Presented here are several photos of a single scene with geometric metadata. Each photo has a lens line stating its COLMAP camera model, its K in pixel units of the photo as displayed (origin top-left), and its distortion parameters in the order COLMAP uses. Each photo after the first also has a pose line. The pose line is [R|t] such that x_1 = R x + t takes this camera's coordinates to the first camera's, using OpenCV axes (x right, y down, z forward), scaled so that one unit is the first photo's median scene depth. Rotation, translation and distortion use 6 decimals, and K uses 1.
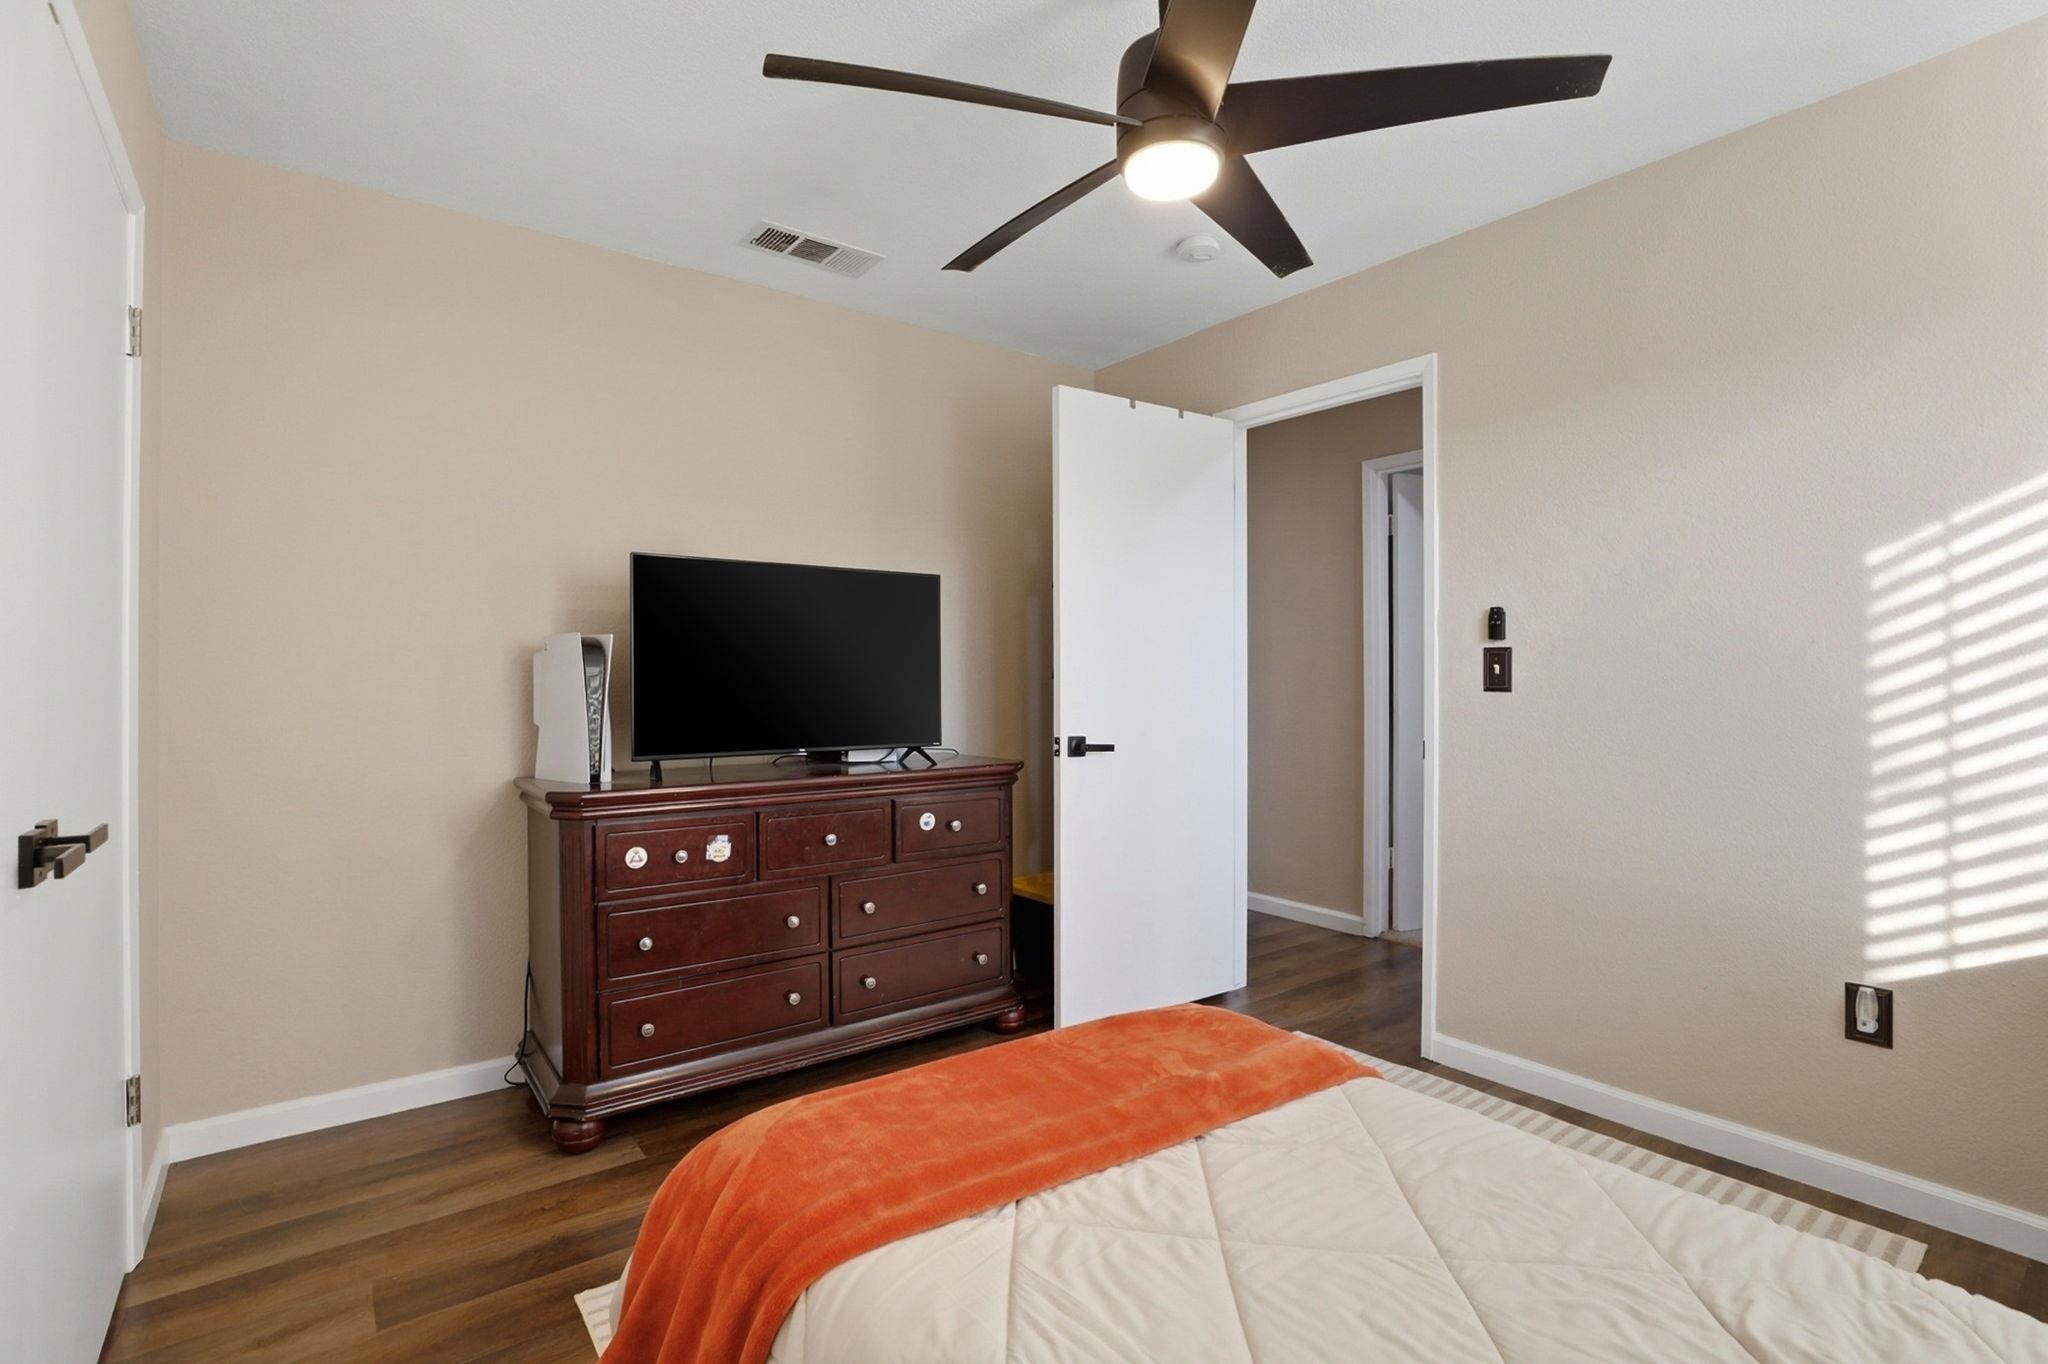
lens RADIAL K [[945.9, 0, 1020.2], [0, 945.9, 665.9], [0, 0, 1]] dist [-0.043412, 0.012049]
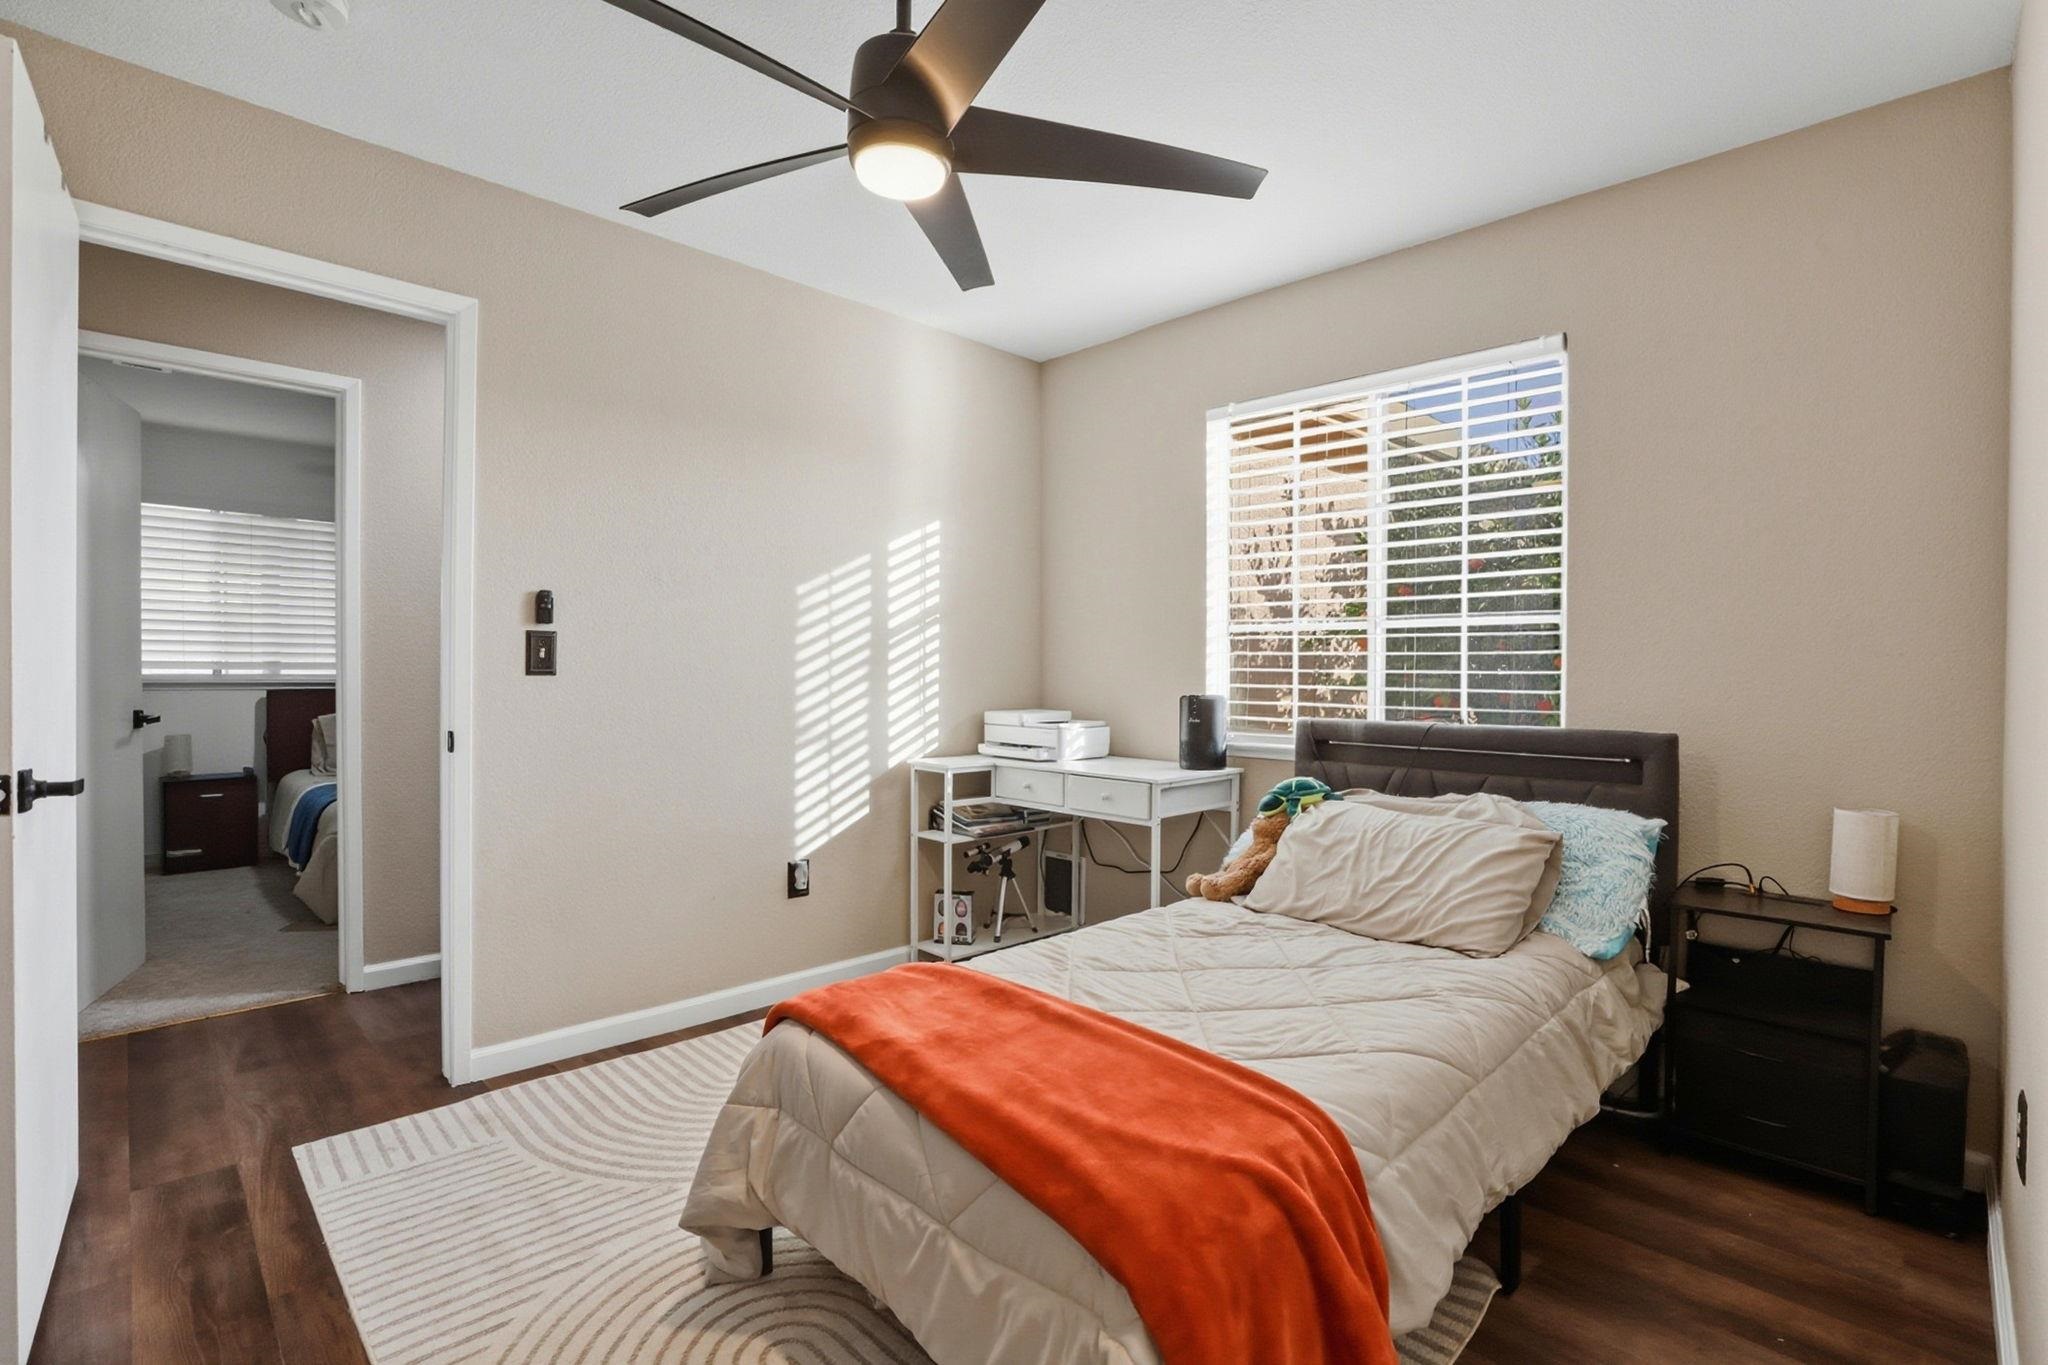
lens RADIAL K [[945.9, 0, 1020.4], [0, 945.9, 696.6], [0, 0, 1]] dist [-0.043412, 0.012049]
pose [[-0.126745, -0.010428, 0.991881, -0.720189], [-0.015358, 0.999846, 0.008550, 0.044936], [-0.991816, -0.014150, -0.126885, 0.822826]]
